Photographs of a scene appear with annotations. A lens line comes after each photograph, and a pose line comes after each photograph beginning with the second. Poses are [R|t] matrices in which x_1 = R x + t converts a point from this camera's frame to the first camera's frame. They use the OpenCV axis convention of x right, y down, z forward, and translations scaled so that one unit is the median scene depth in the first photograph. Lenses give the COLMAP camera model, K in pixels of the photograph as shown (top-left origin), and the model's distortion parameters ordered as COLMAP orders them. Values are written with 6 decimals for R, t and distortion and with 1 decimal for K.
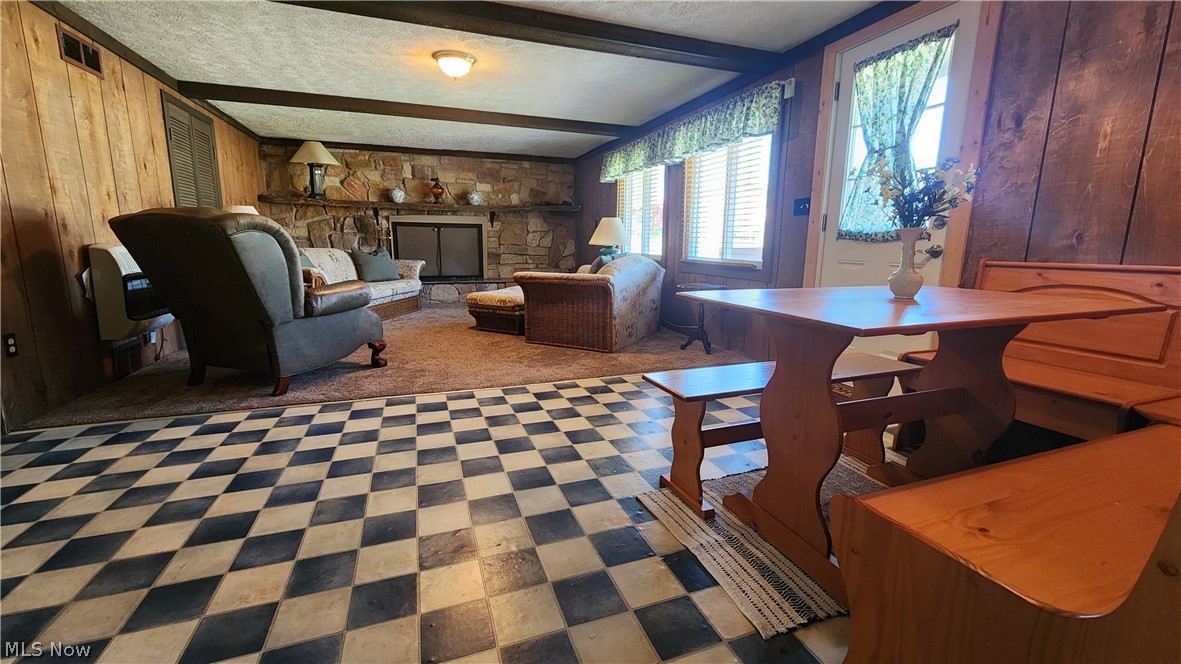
lens RADIAL K [[478.7, 0, 593.3], [0, 478.7, 330.3], [0, 0, 1]] dist [-0.000908, -0.000062]
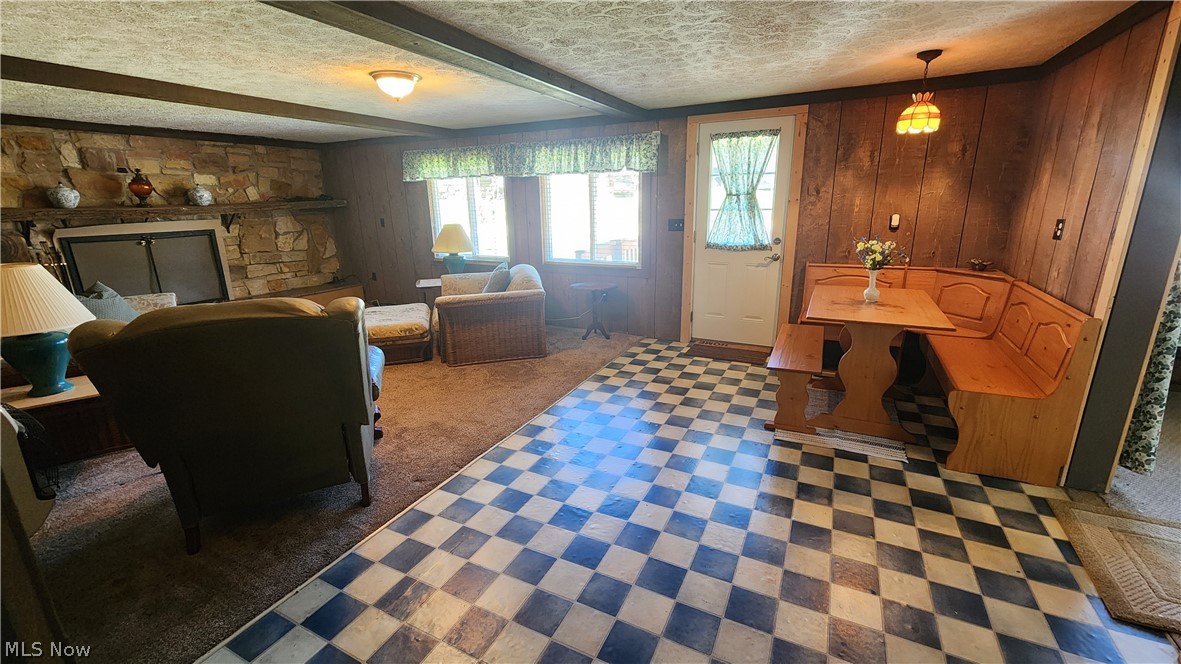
lens RADIAL K [[479.6, 0, 594.2], [0, 479.6, 330.2], [0, 0, 1]] dist [-0.000199, -0.000382]
pose [[0.729073, -0.204173, 0.653274, -0.725727], [0.151203, 0.978934, 0.137207, -0.181673], [-0.667526, -0.001257, 0.744585, 0.097206]]
